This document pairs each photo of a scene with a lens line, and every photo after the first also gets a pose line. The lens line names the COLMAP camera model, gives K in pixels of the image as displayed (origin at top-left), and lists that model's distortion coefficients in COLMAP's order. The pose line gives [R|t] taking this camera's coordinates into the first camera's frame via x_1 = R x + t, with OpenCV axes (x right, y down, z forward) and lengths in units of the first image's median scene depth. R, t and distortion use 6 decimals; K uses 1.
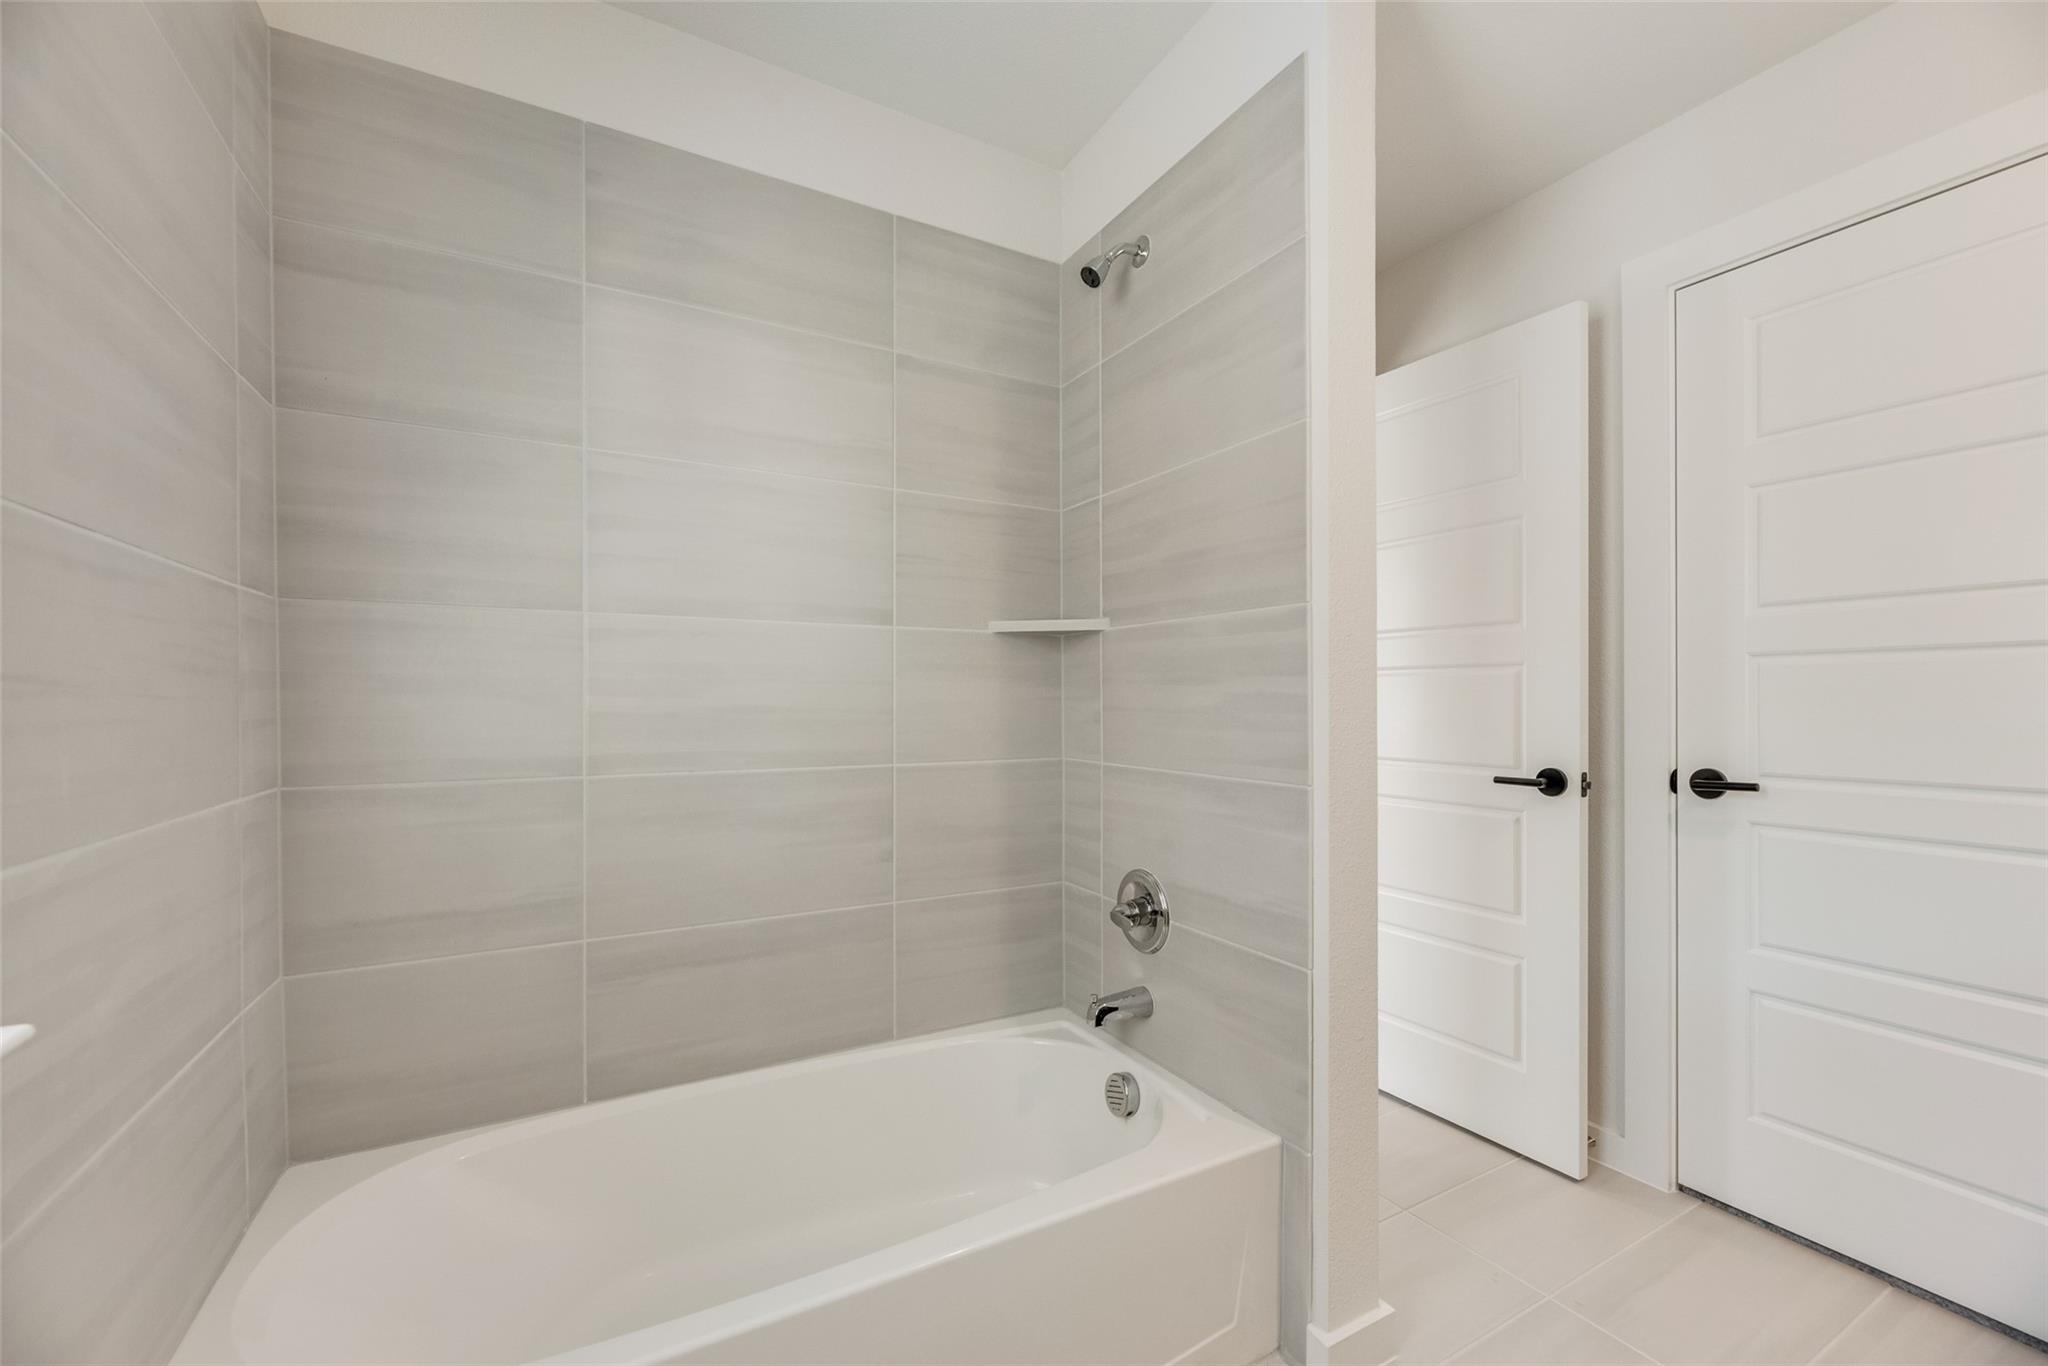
lens RADIAL K [[829.9, 0, 1024.0], [0, 829.9, 683.0], [0, 0, 1]] dist [-0.000574, -0.000051]
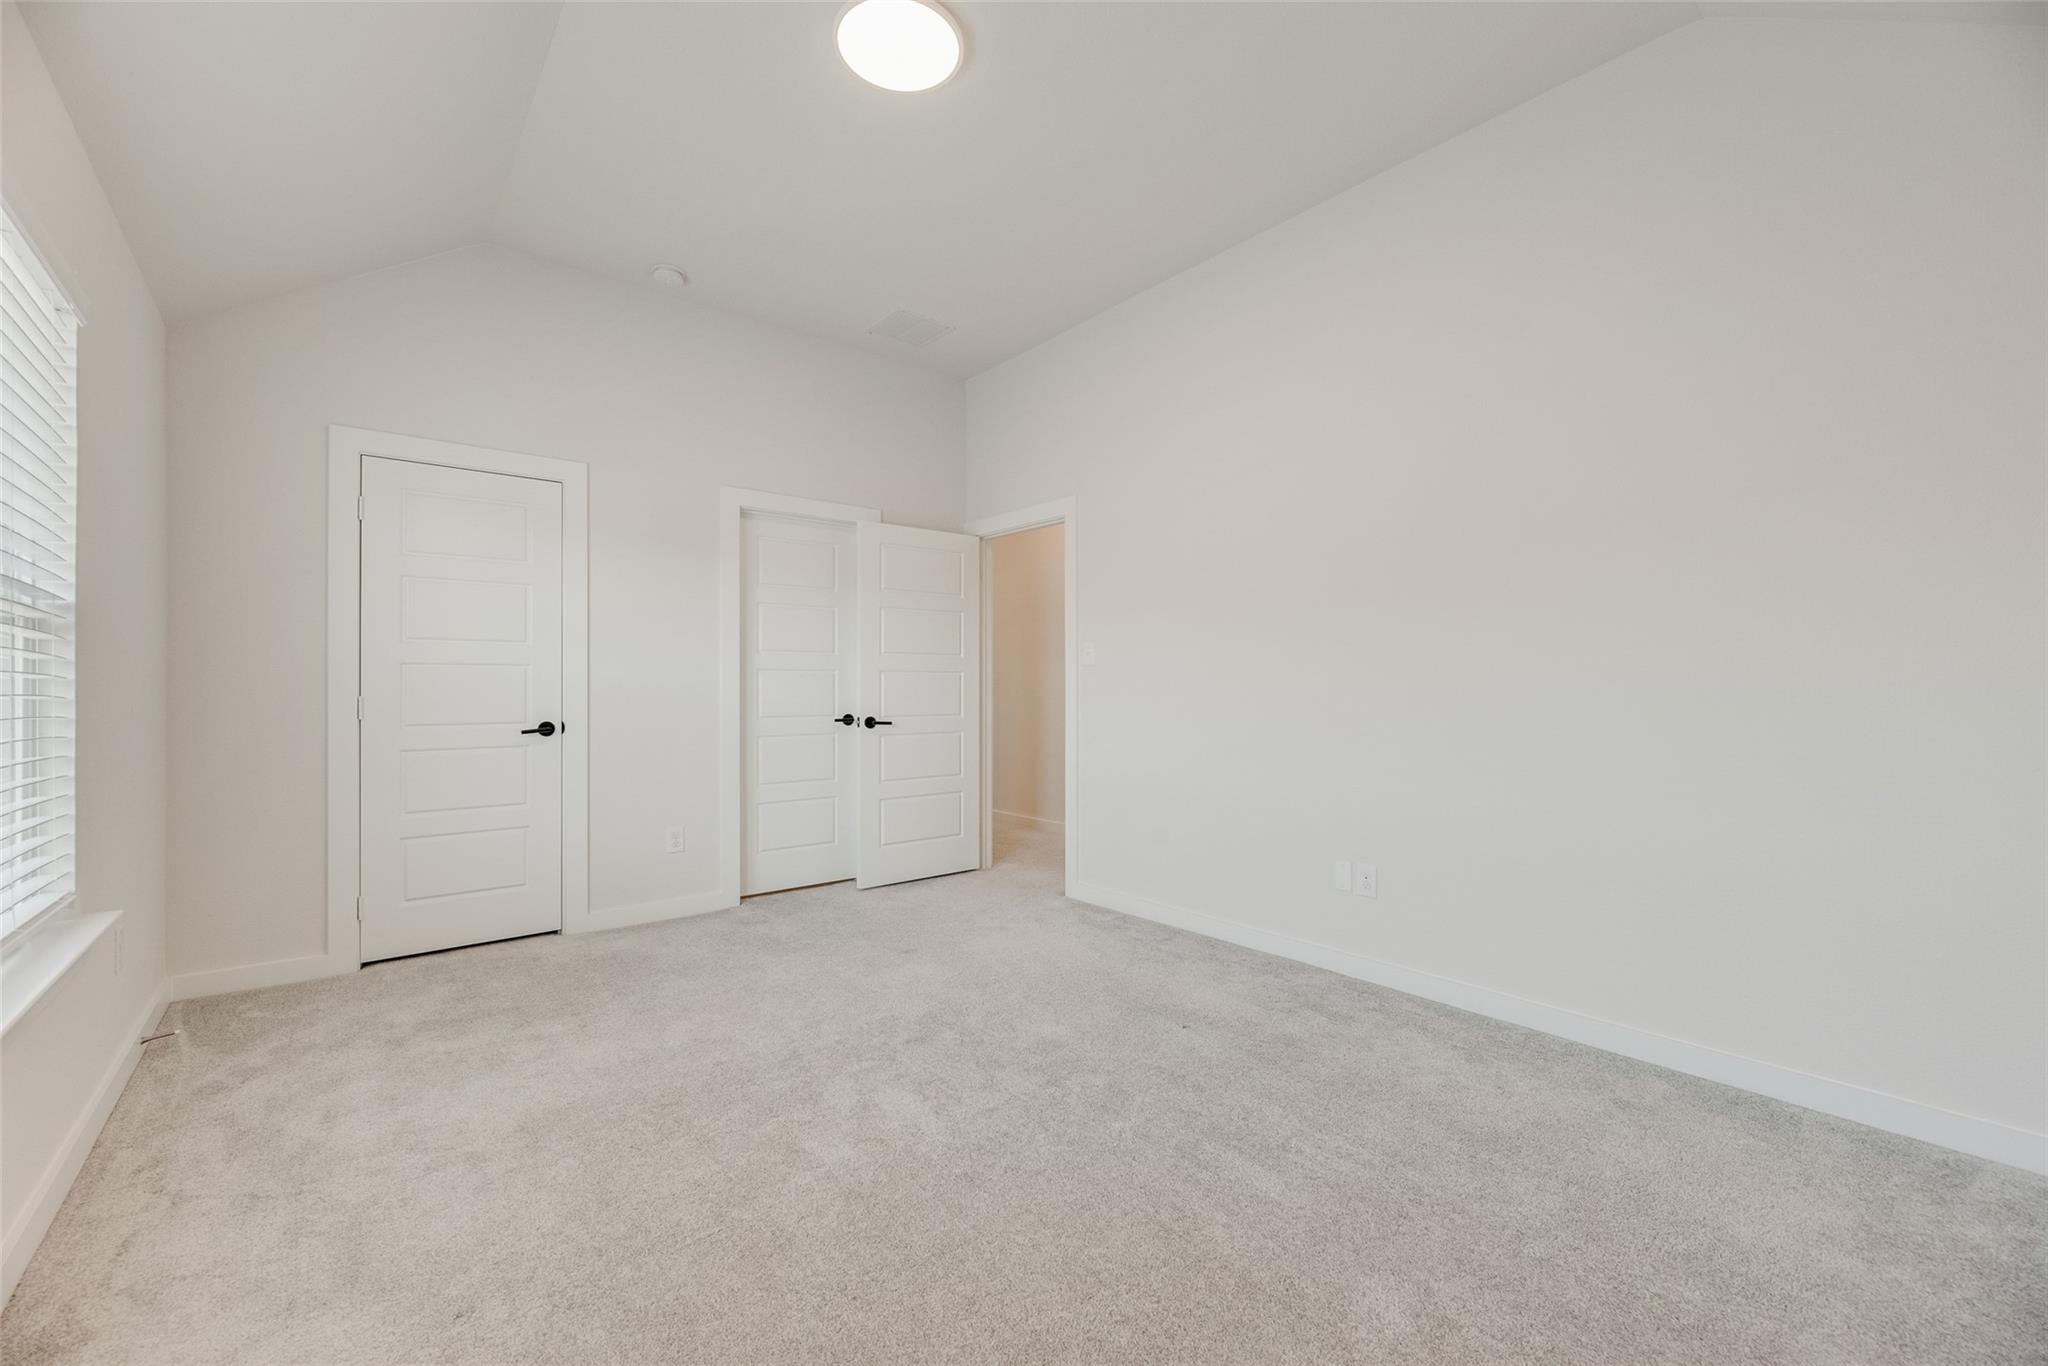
lens RADIAL K [[829.9, 0, 1024.0], [0, 829.9, 683.0], [0, 0, 1]] dist [-0.000574, -0.000051]
pose [[-0.185766, 0.001727, 0.982592, -1.370980], [-0.013123, 0.999905, -0.004238, 0.009249], [-0.982506, -0.013682, -0.185726, 0.274911]]
